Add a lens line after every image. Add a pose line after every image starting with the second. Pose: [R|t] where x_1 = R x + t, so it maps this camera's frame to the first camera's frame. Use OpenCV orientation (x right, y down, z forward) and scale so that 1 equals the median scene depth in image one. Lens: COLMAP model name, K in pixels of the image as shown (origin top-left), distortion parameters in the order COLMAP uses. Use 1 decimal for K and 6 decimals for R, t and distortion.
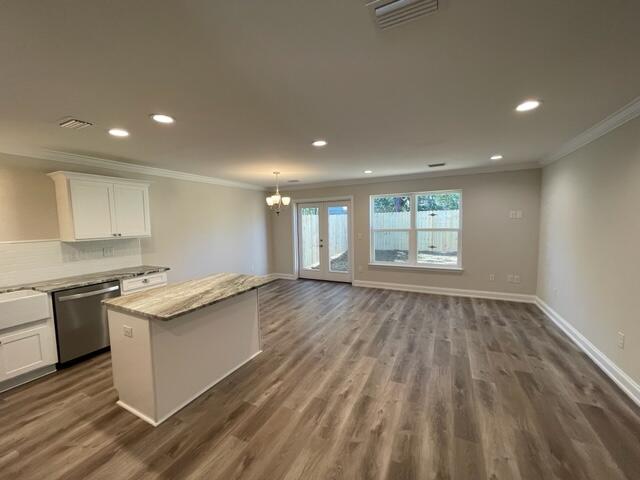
lens RADIAL K [[257.5, 0, 320.1], [0, 257.5, 240.0], [0, 0, 1]] dist [-0.000876, -0.000095]
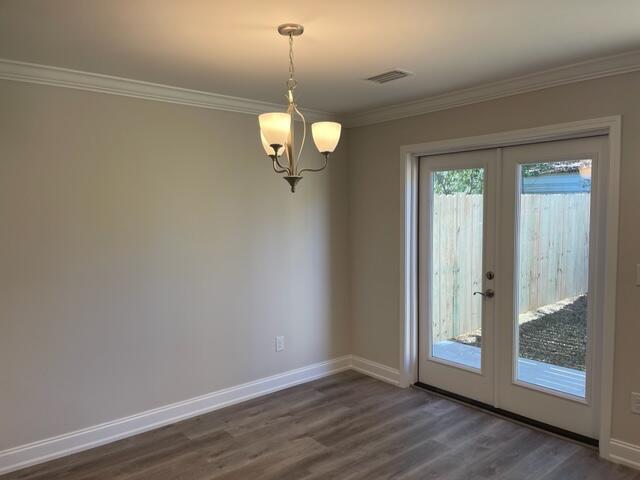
lens RADIAL K [[483.5, 0, 322.1], [0, 483.5, 239.9], [0, 0, 1]] dist [0.004466, -0.020863]
pose [[0.918102, 0.041694, -0.394145, 0.053411], [-0.043512, 0.999044, 0.004328, -0.041785], [0.393948, 0.013177, 0.919038, 0.470986]]
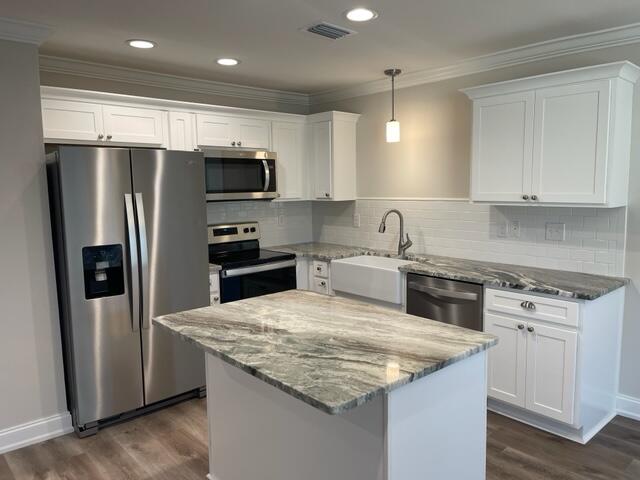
lens RADIAL K [[483.5, 0, 323.0], [0, 483.5, 239.2], [0, 0, 1]] dist [0.004466, -0.020863]
pose [[-0.353175, 0.131504, -0.926269, 0.306266], [-0.052517, 0.985724, 0.159969, -0.102132], [0.934082, 0.105142, -0.341227, 1.426607]]
